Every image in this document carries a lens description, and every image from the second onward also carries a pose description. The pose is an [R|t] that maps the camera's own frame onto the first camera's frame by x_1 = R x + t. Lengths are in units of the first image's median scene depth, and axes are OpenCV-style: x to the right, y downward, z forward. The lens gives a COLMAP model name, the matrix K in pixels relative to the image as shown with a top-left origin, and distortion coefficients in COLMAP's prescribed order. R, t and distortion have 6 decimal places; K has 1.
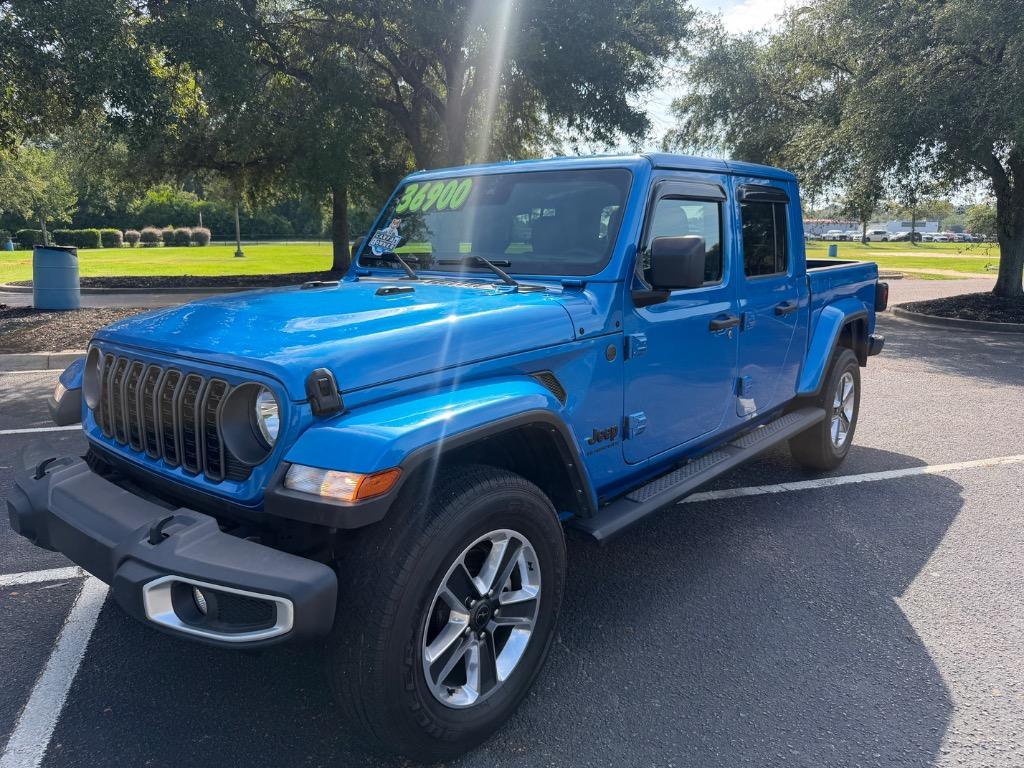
lens RADIAL K [[716.3, 0, 506.6], [0, 716.3, 383.9], [0, 0, 1]] dist [-0.007604, -0.008980]
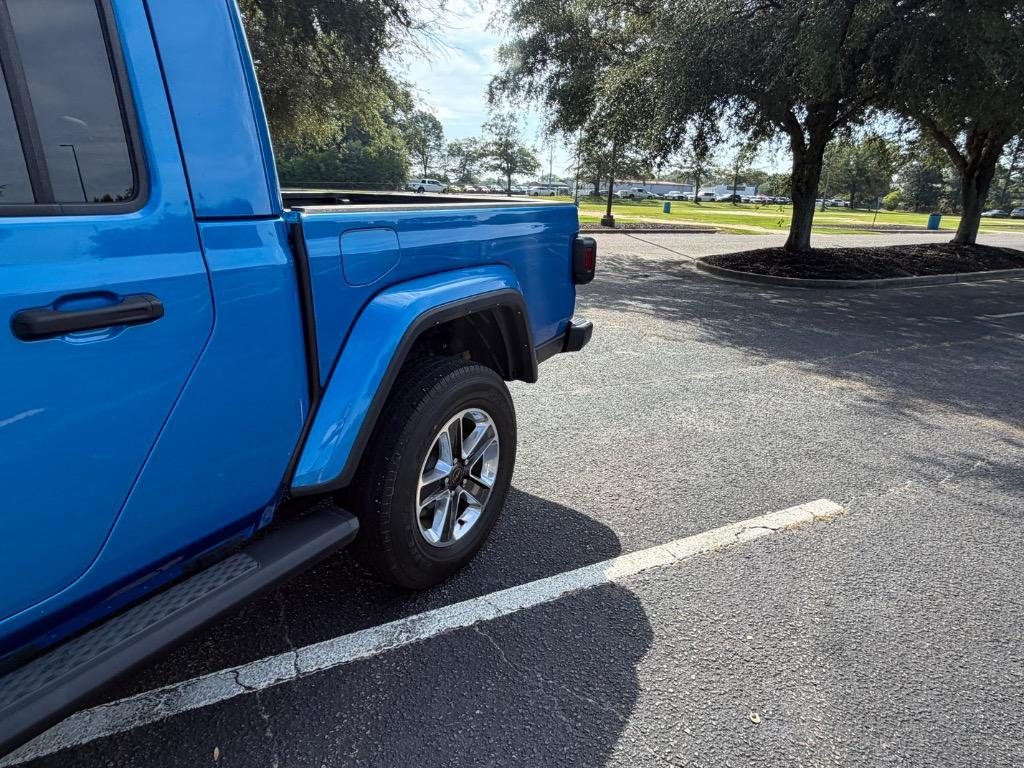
lens RADIAL K [[599.5, 0, 498.9], [0, 599.5, 374.5], [0, 0, 1]] dist [0.008626, 0.001143]
pose [[0.988742, -0.011784, 0.149168, 0.120980], [-0.002535, 0.995432, 0.095439, -0.023377], [-0.149611, -0.094742, 0.984195, 0.155576]]
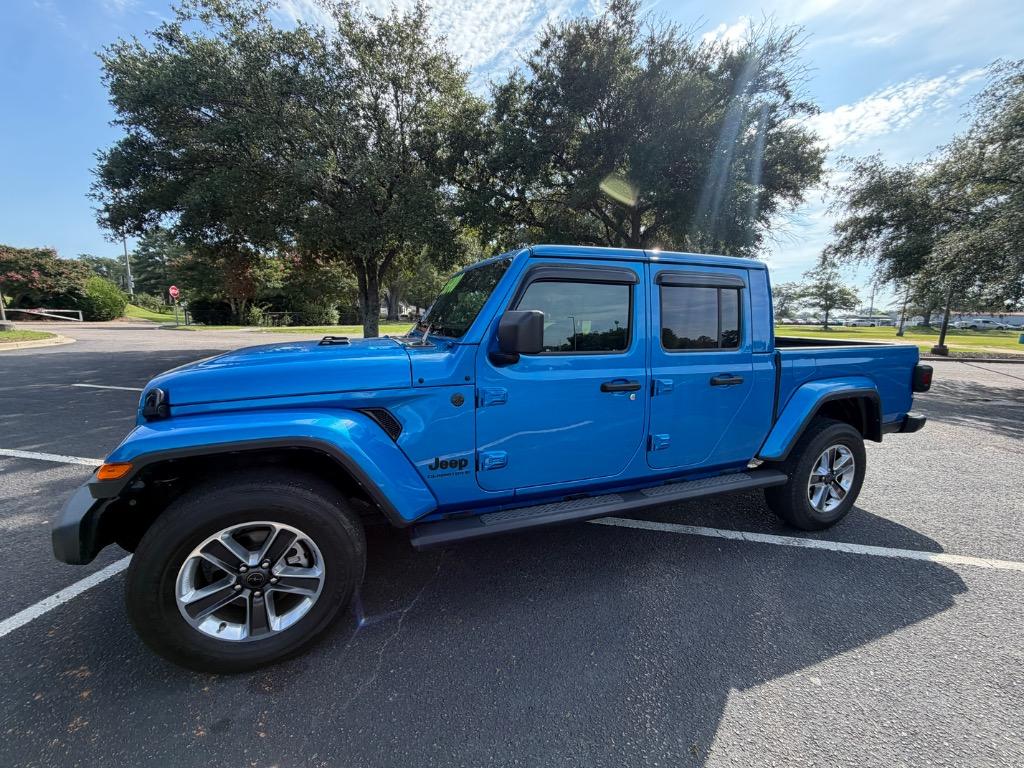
lens RADIAL K [[404.5, 0, 508.8], [0, 404.5, 383.7], [0, 0, 1]] dist [-0.004001, 0.000183]
pose [[0.879143, 0.093069, -0.467383, 0.087728], [-0.113901, 0.993356, -0.016442, -0.011270], [0.462747, 0.067690, 0.883902, 0.063305]]
